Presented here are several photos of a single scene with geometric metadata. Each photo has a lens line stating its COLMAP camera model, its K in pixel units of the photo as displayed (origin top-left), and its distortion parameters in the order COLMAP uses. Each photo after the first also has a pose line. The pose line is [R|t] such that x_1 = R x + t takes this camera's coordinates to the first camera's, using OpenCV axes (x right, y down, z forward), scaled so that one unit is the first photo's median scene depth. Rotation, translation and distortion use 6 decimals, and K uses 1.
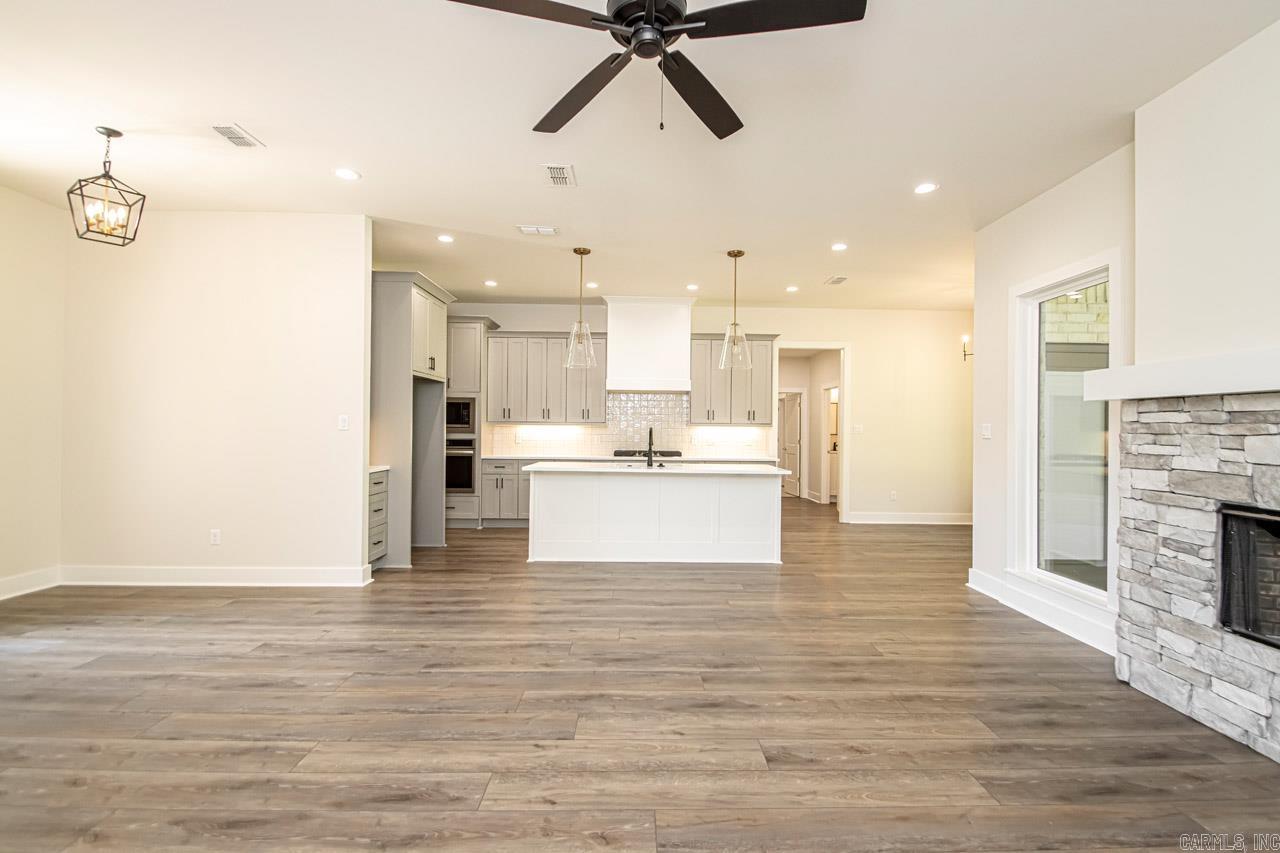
lens RADIAL K [[594.8, 0, 669.5], [0, 594.8, 424.6], [0, 0, 1]] dist [0.014247, -0.016134]
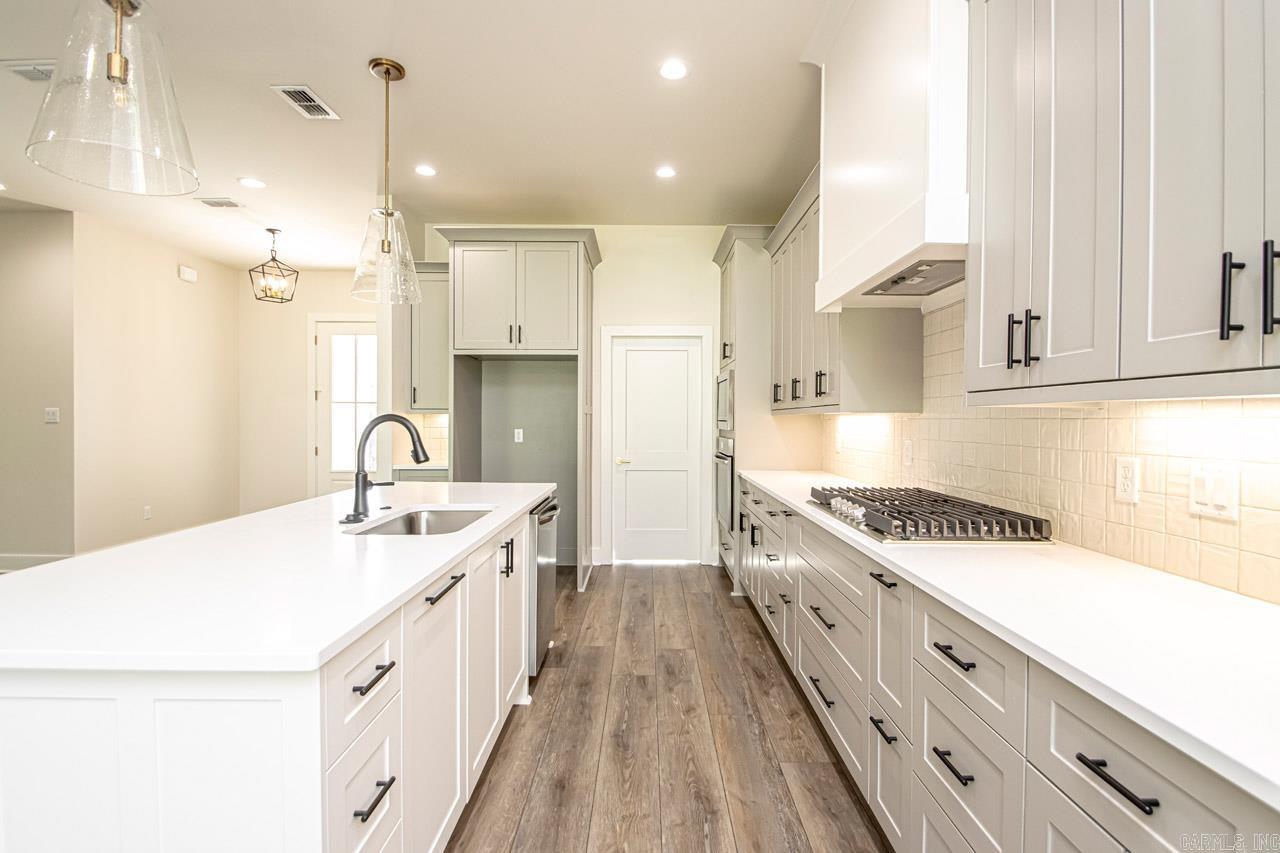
lens RADIAL K [[594.8, 0, 669.5], [0, 594.8, 424.6], [0, 0, 1]] dist [0.014247, -0.016134]
pose [[-0.042640, -0.000391, -0.999090, 0.615553], [0.001056, 0.999999, -0.000437, 0.022079], [0.999090, -0.001074, -0.042639, 2.213042]]
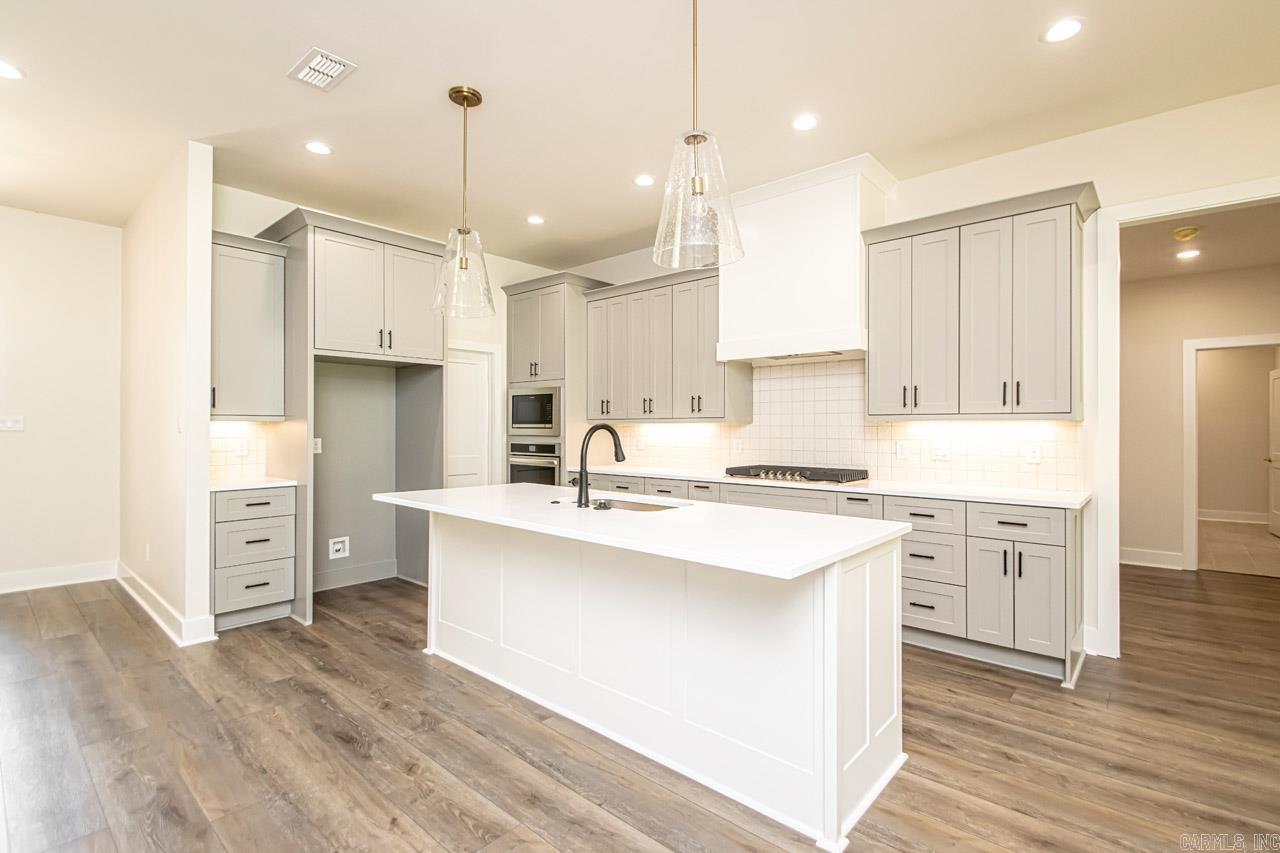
lens RADIAL K [[594.8, 0, 669.5], [0, 594.8, 424.6], [0, 0, 1]] dist [0.014247, -0.016134]
pose [[0.729636, -0.012874, -0.683714, 0.615218], [0.011053, 0.999914, -0.007033, 0.017337], [0.683746, -0.002426, 0.729716, 1.287614]]
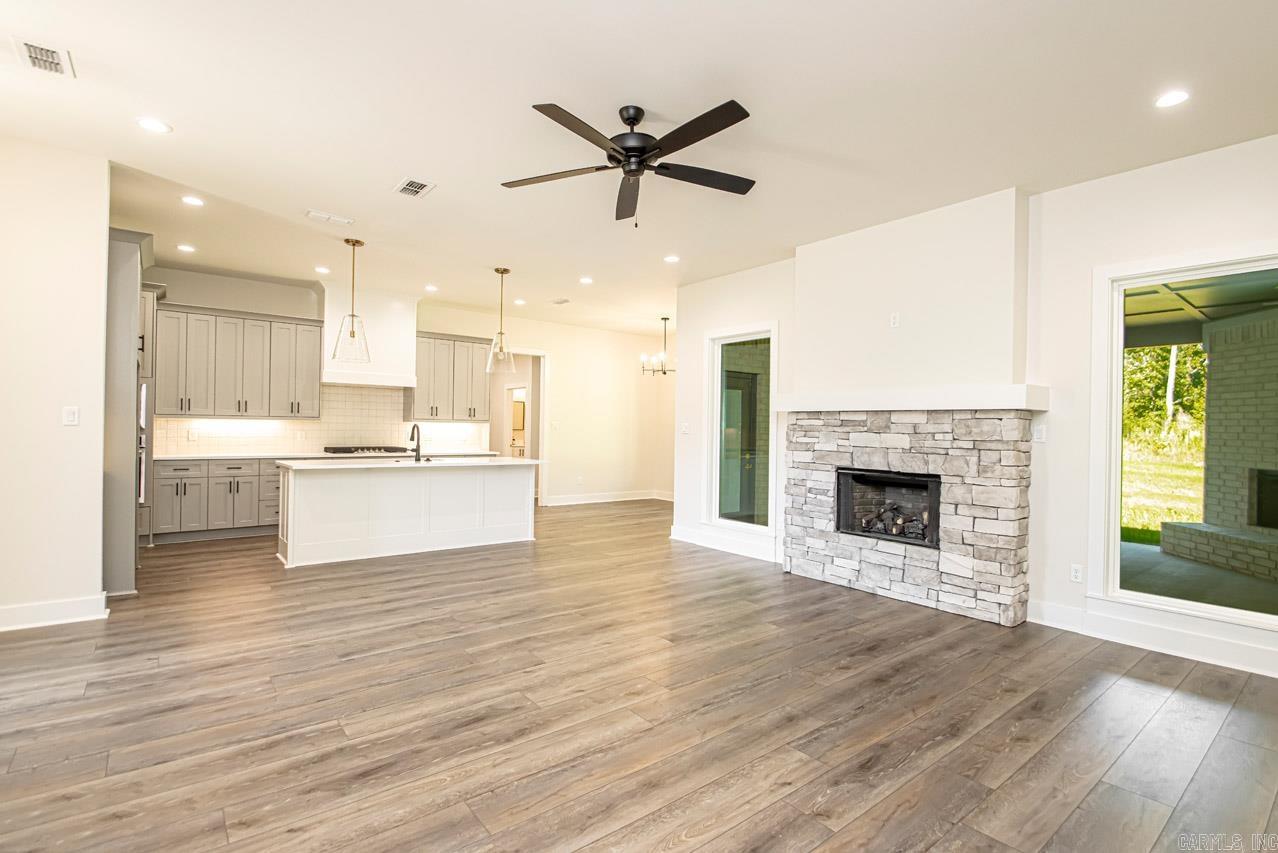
lens RADIAL K [[593.8, 0, 668.4], [0, 593.8, 424.6], [0, 0, 1]] dist [0.014247, -0.016134]
pose [[0.785184, 0.006715, 0.619226, -0.614366], [-0.012186, 0.999915, 0.004608, -0.007390], [-0.619142, -0.011164, 0.785200, -0.158011]]
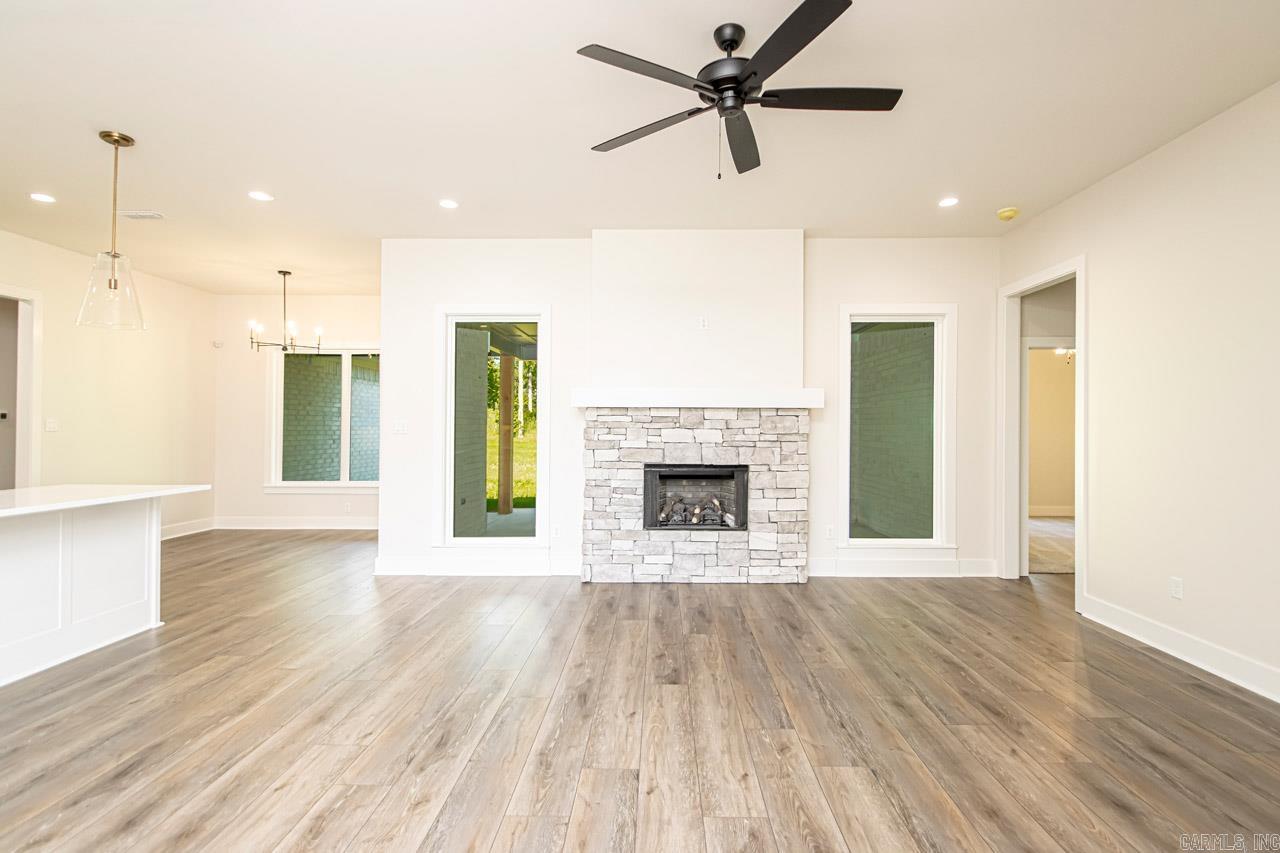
lens RADIAL K [[594.8, 0, 669.5], [0, 594.8, 424.6], [0, 0, 1]] dist [0.014247, -0.016134]
pose [[0.037314, -0.004983, 0.999291, -0.856044], [-0.008489, 0.999950, 0.005303, -0.004934], [-0.999268, -0.008681, 0.037270, 0.738038]]
